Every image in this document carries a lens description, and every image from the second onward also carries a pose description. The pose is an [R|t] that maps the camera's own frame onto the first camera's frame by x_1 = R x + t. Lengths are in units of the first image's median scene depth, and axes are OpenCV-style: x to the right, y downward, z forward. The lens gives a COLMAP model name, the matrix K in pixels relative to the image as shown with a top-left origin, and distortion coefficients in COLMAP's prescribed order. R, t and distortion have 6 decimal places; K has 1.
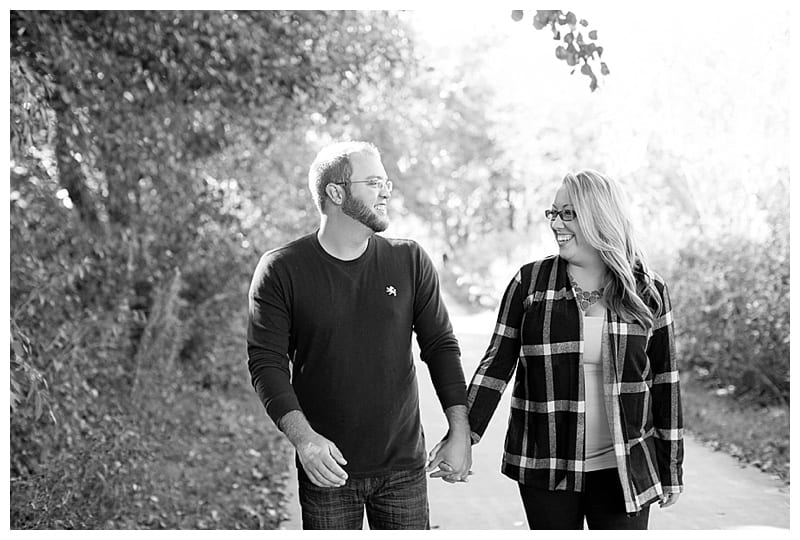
lens RADIAL K [[1273.2, 0, 400.0], [0, 1273.2, 270.0], [0, 0, 1]] dist [-0.135423, 0.087757]
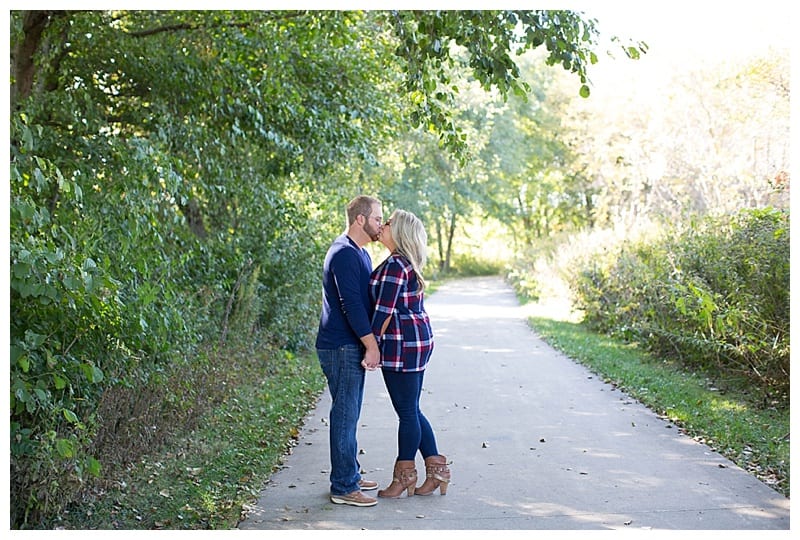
lens RADIAL K [[1155.6, 0, 400.0], [0, 1155.6, 270.0], [0, 0, 1]] dist [-0.146566, 0.102333]
pose [[0.998123, 0.002745, -0.061173, 0.055524], [-0.002550, 0.999991, 0.003266, 0.003656], [0.061182, -0.003104, 0.998122, -0.245493]]
